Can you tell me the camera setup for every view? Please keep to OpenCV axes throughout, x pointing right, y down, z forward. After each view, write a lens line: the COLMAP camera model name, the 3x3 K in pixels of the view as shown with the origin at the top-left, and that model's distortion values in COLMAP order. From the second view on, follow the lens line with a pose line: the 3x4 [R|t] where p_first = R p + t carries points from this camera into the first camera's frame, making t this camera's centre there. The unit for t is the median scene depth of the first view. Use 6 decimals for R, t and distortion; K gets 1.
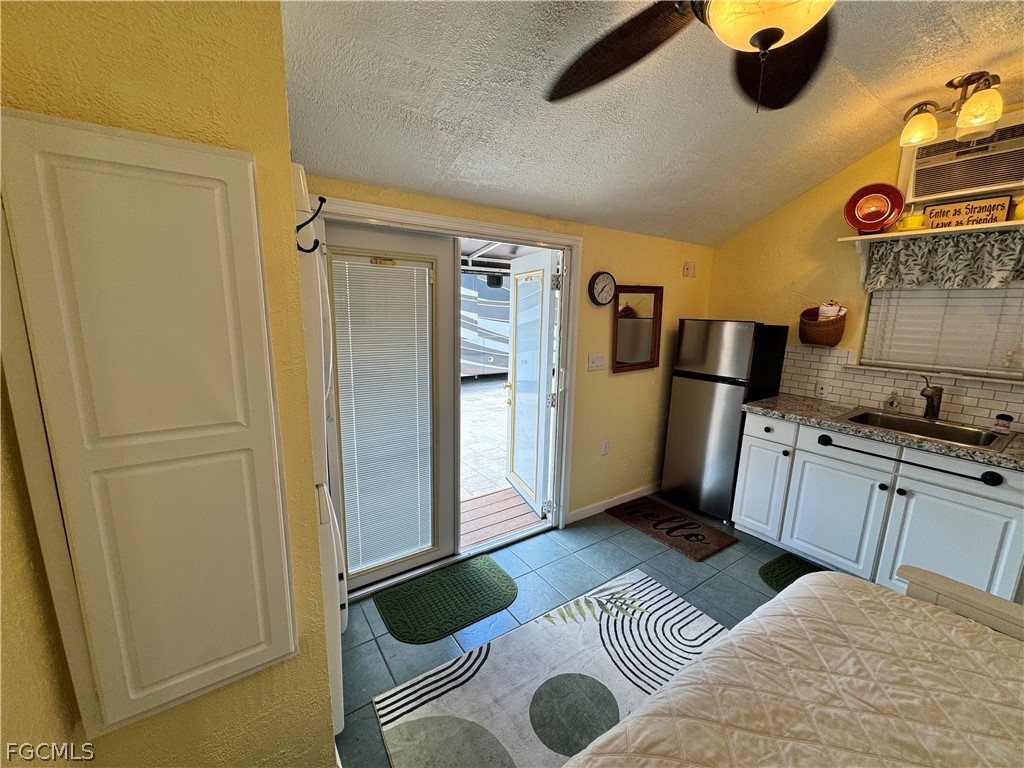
lens RADIAL K [[408.7, 0, 508.7], [0, 408.7, 383.6], [0, 0, 1]] dist [-0.003259, 0.000546]
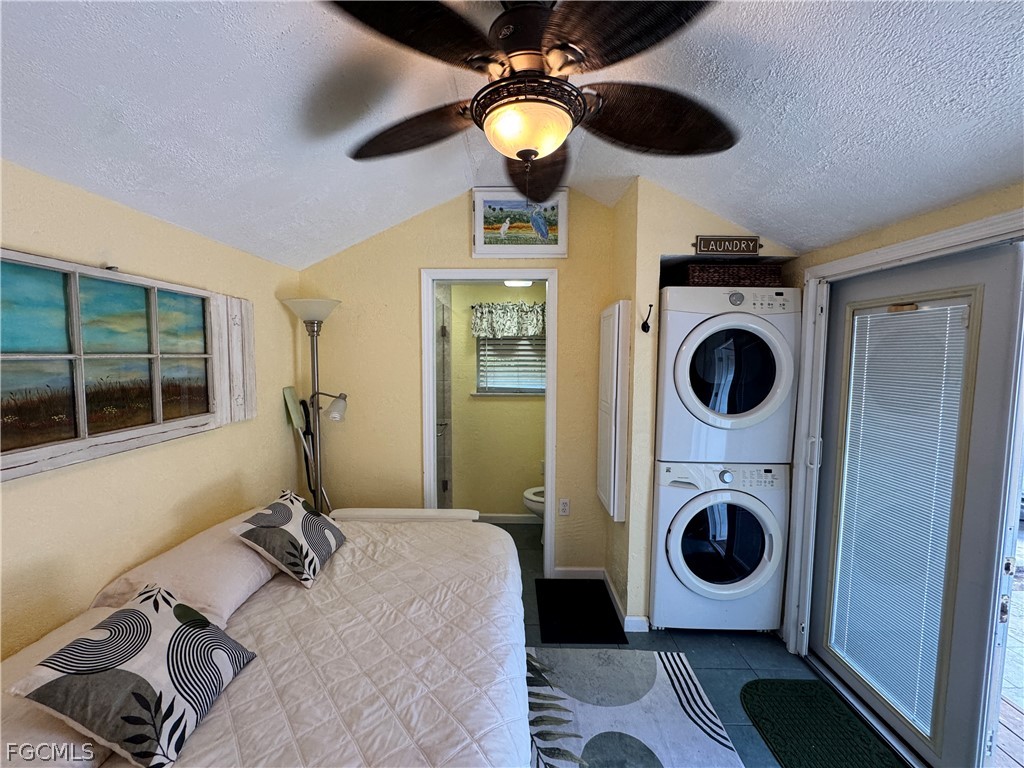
lens RADIAL K [[408.7, 0, 509.5], [0, 408.7, 383.8], [0, 0, 1]] dist [-0.003259, 0.000546]
pose [[-0.566774, 0.035725, -0.823098, 0.716625], [-0.167520, 0.973192, 0.157591, -0.128860], [0.806662, 0.227204, -0.545595, 0.740859]]
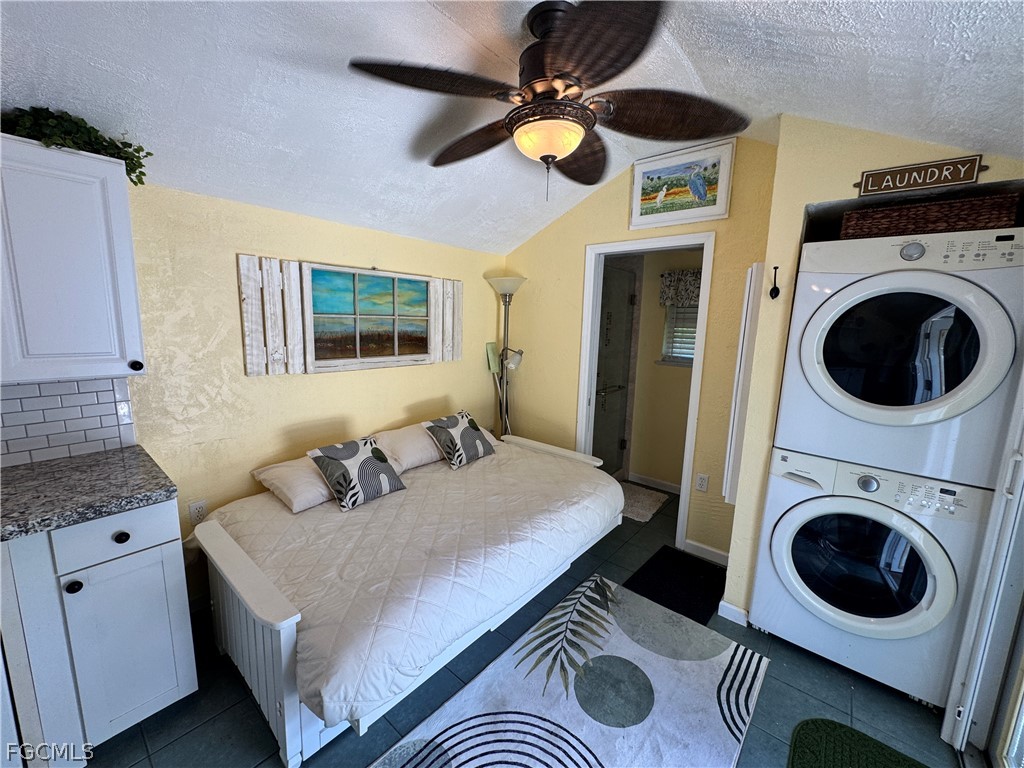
lens RADIAL K [[408.7, 0, 509.2], [0, 408.7, 383.7], [0, 0, 1]] dist [-0.003259, 0.000546]
pose [[-0.961981, -0.003974, -0.273086, 0.497244], [-0.095308, 0.941921, 0.322027, -0.201192], [0.255946, 0.335811, -0.906489, 1.116561]]
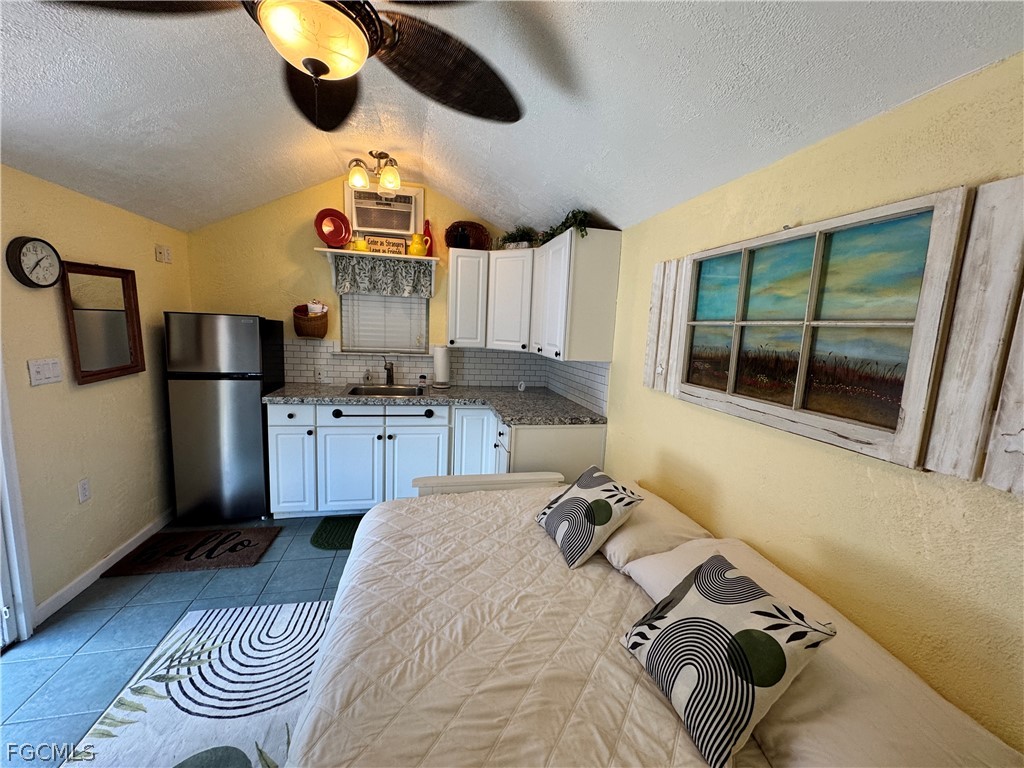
lens RADIAL K [[408.7, 0, 510.4], [0, 408.7, 384.4], [0, 0, 1]] dist [-0.003259, 0.000546]
pose [[0.374725, -0.133922, 0.917413, -0.145149], [0.132247, 0.987115, 0.090079, 0.010668], [-0.917655, 0.087570, 0.387608, 0.043121]]
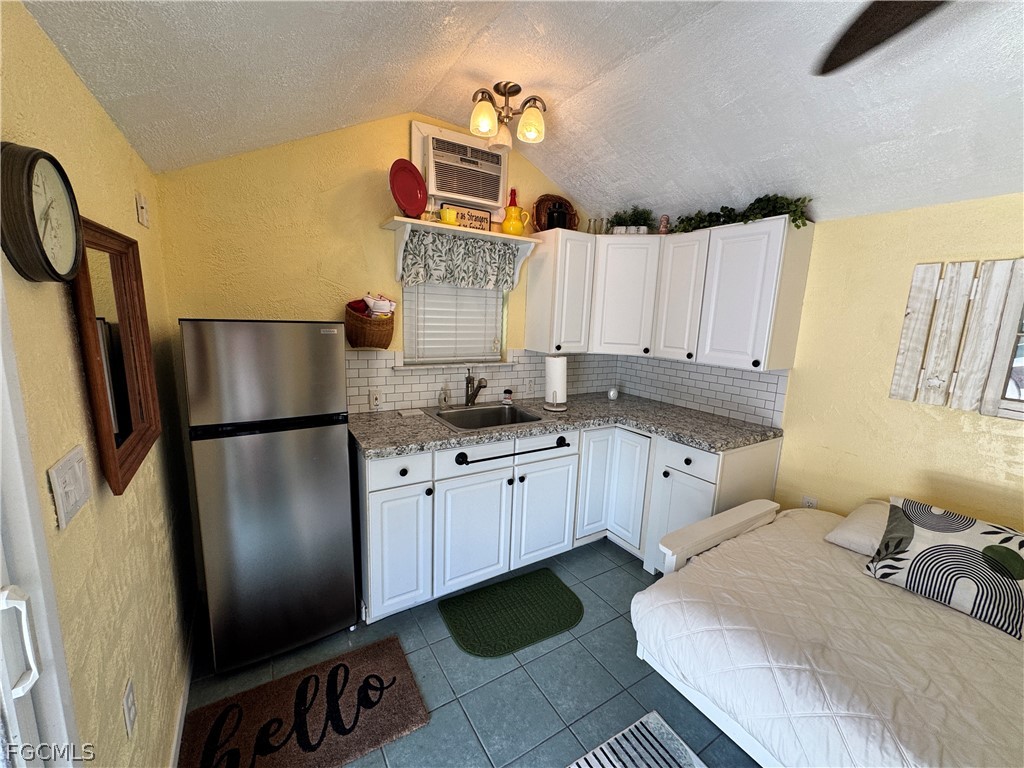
lens RADIAL K [[408.7, 0, 510.2], [0, 408.7, 383.8], [0, 0, 1]] dist [-0.003259, 0.000546]
pose [[0.040769, -0.185665, 0.981767, -0.040340], [0.147415, 0.972949, 0.177876, -0.157410], [-0.988234, 0.137476, 0.067036, 0.838862]]
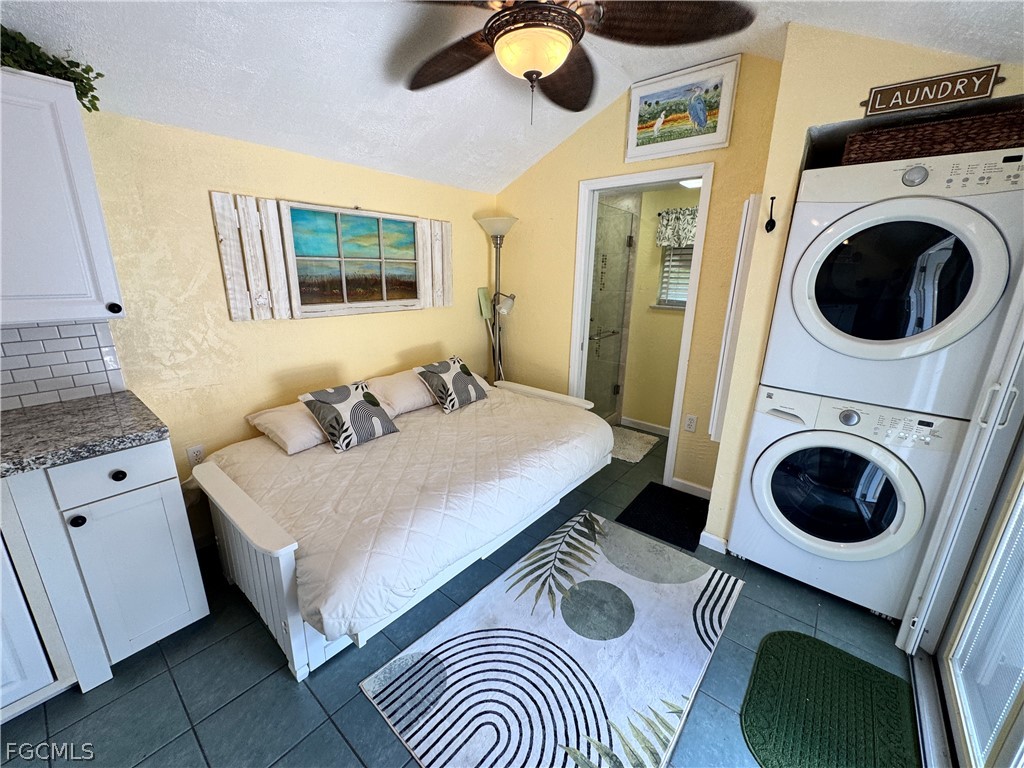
lens RADIAL K [[408.7, 0, 509.2], [0, 408.7, 383.7], [0, 0, 1]] dist [-0.003259, 0.000546]
pose [[-0.960929, 0.040253, -0.273853, 0.476718], [-0.084763, 0.899044, 0.429576, -0.181889], [0.263497, 0.436005, -0.860505, 1.129263]]
